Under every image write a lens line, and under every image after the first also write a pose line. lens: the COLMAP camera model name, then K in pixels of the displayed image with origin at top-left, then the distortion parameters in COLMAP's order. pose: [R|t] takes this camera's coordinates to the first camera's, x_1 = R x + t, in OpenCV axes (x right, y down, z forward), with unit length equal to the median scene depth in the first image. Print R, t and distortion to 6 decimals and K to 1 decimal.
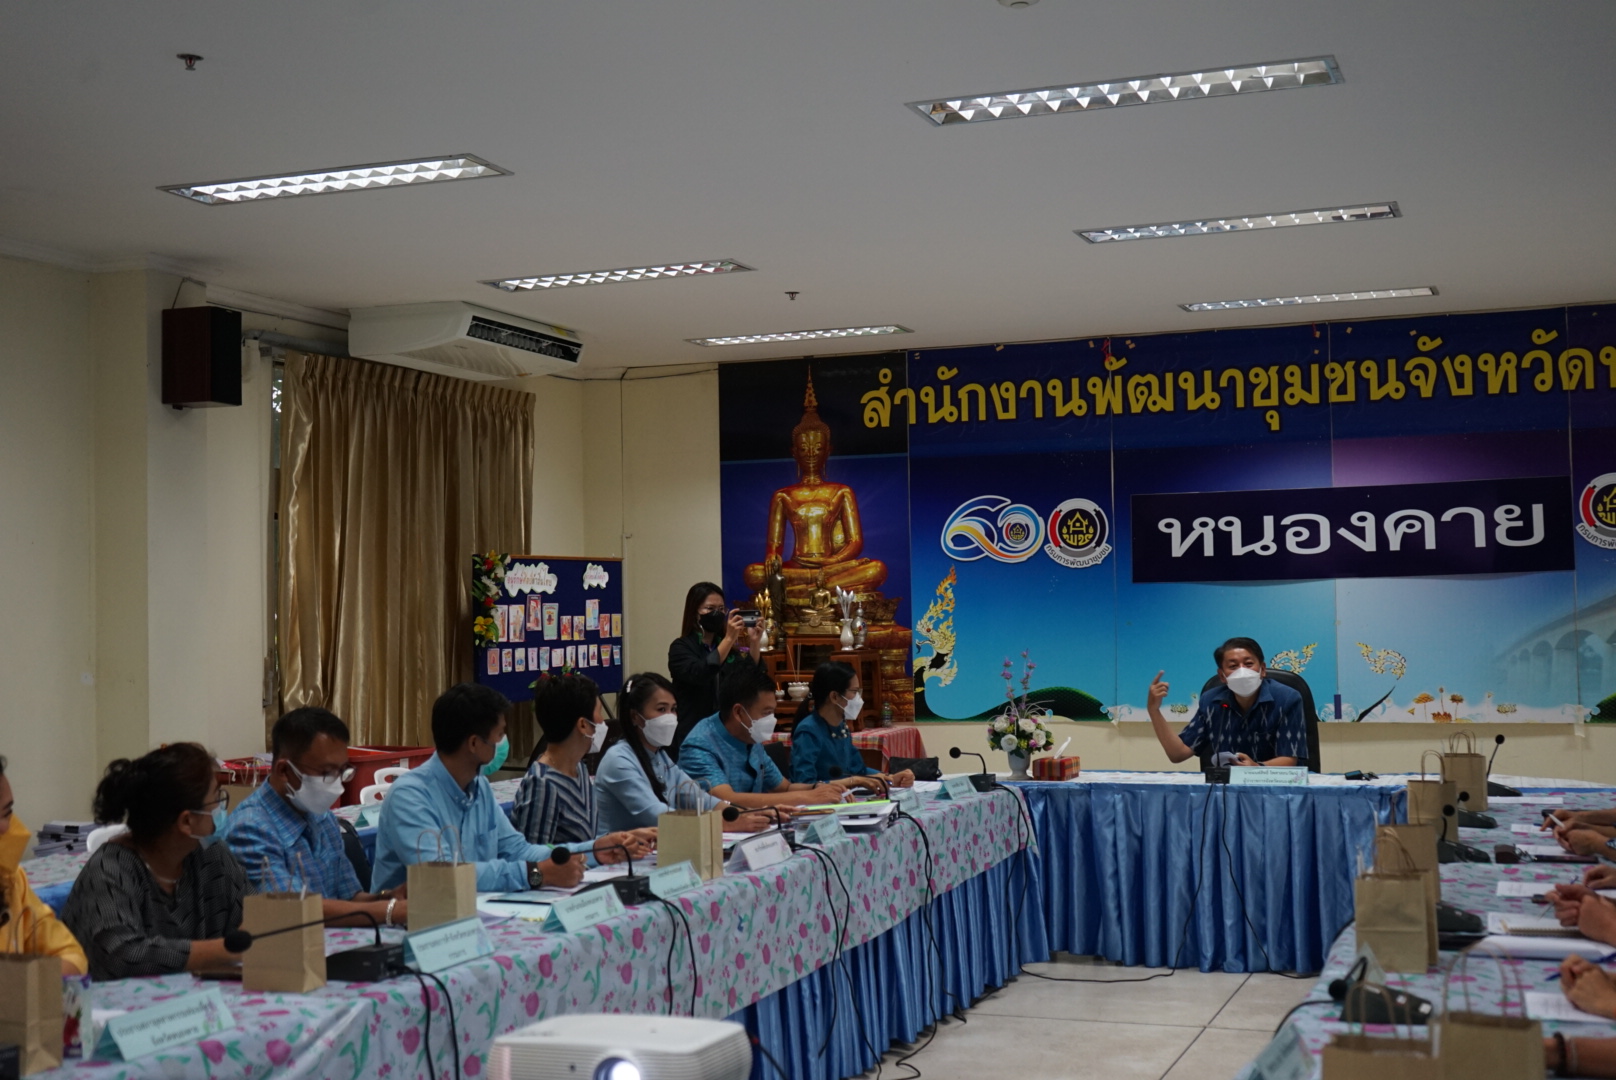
lens RADIAL K [[1947.2, 0, 839.5], [0, 1947.2, 559.7], [0, 0, 1]] dist [0.000565, 0.000000]
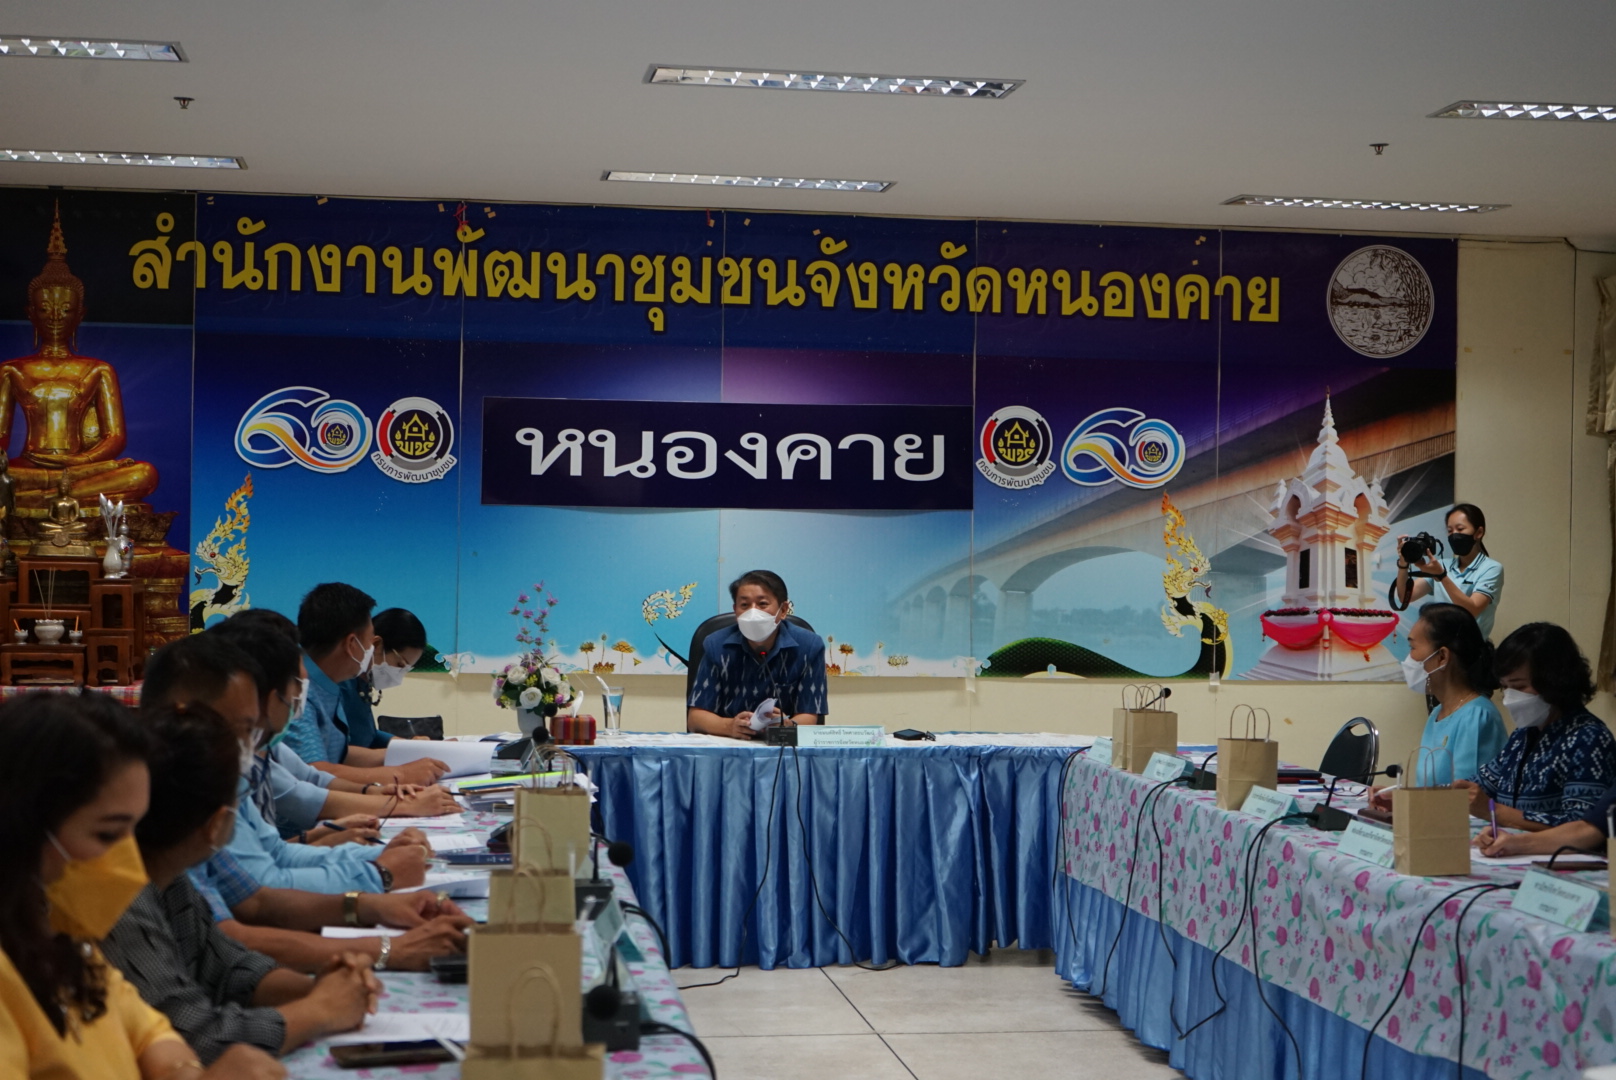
lens RADIAL K [[2362.8, 0, 807.5], [0, 2362.8, 536.0], [0, 0, 1]] dist [-0.010569, 0.000000]
pose [[0.875297, 0.031596, 0.482553, -0.217598], [-0.043736, 0.998946, 0.013924, 0.005572], [-0.481605, -0.033293, 0.875756, 0.064551]]
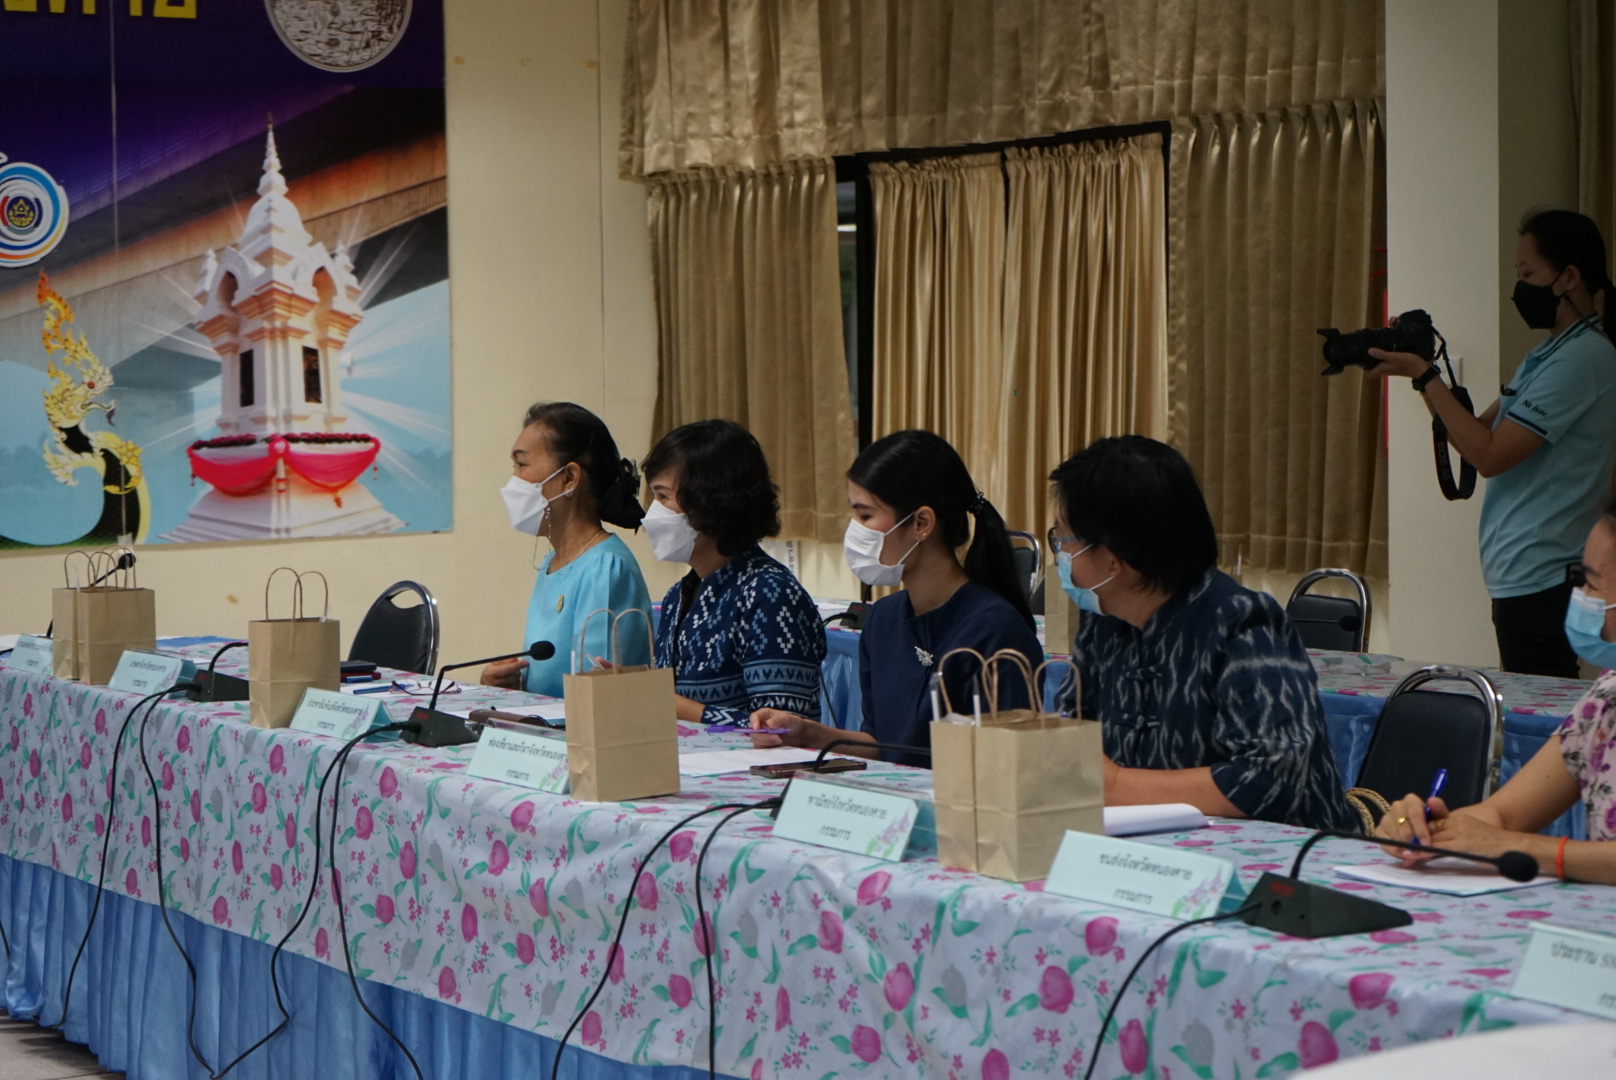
lens RADIAL K [[3293.8, 0, 786.9], [0, 3293.8, 501.7], [0, 0, 1]] dist [-0.049678, 0.000000]
pose [[0.612950, -0.028621, 0.789603, -0.214209], [-0.014198, 0.998783, 0.047225, 0.013287], [-0.789994, -0.040157, 0.611798, 0.129358]]
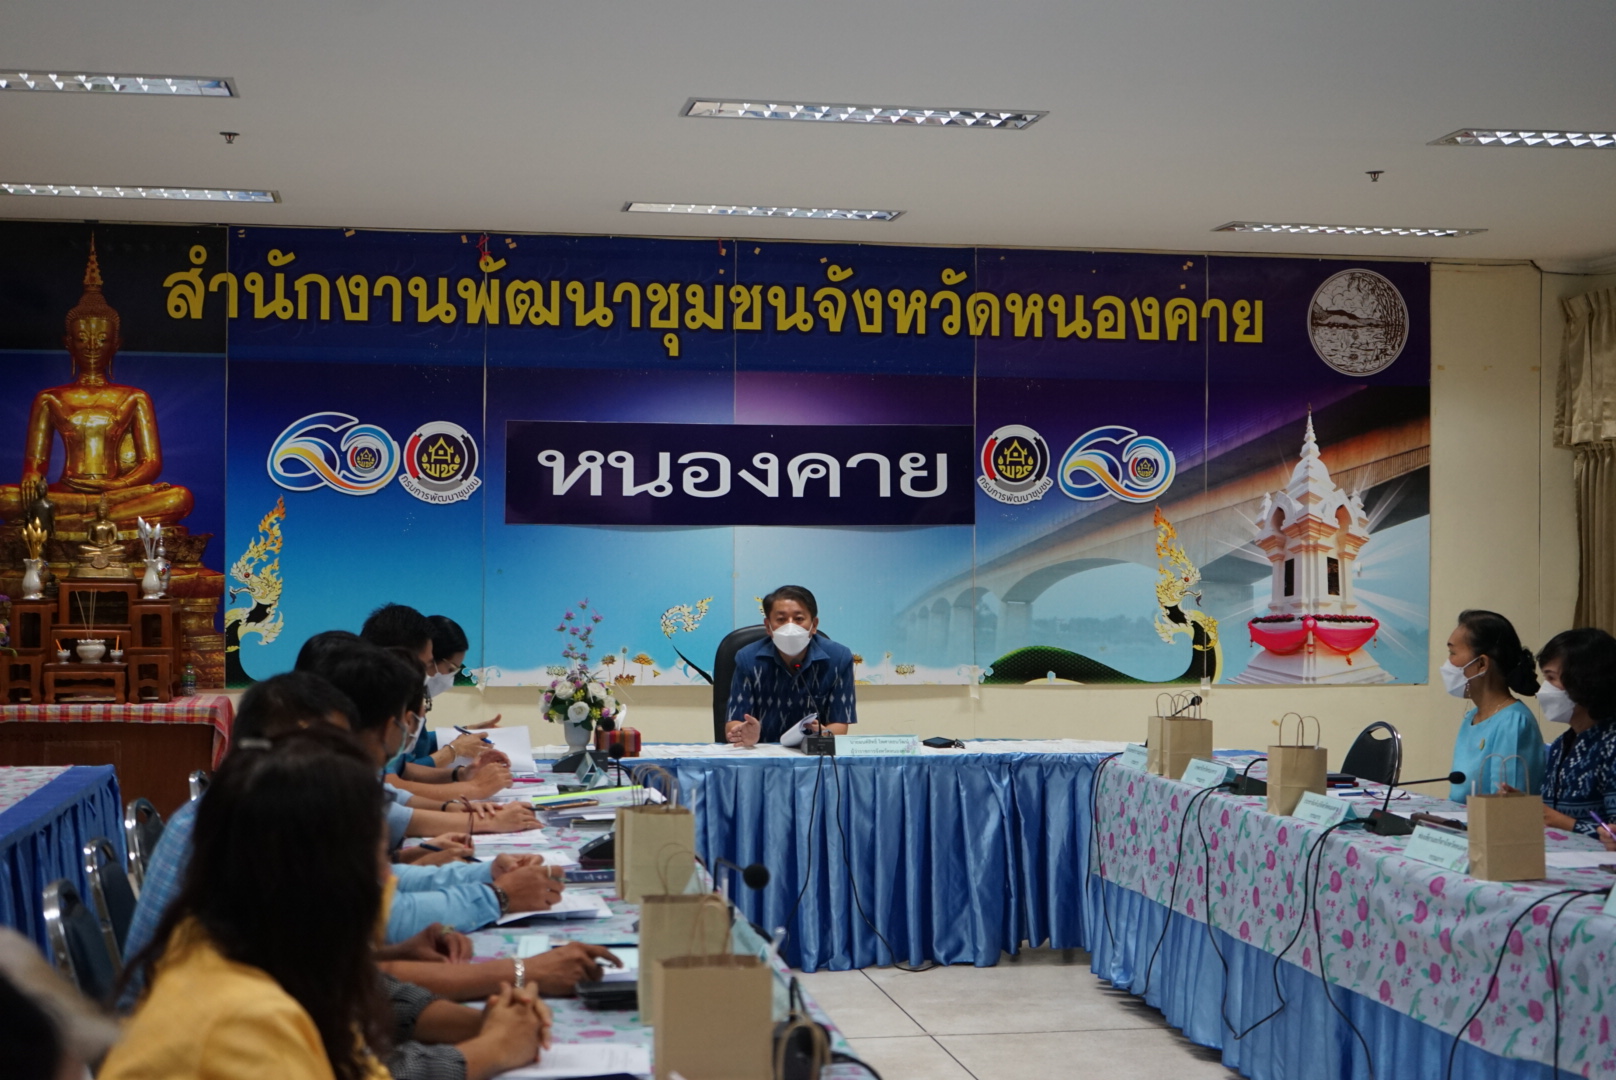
lens RADIAL K [[2218.8, 0, 806.8], [0, 2218.8, 537.5], [0, 0, 1]] dist [0.004059, 0.000000]
pose [[0.864679, 0.025343, 0.501686, -0.232085], [-0.034123, 0.999383, 0.008329, 0.005492], [-0.501165, -0.024321, 0.865010, 0.096625]]
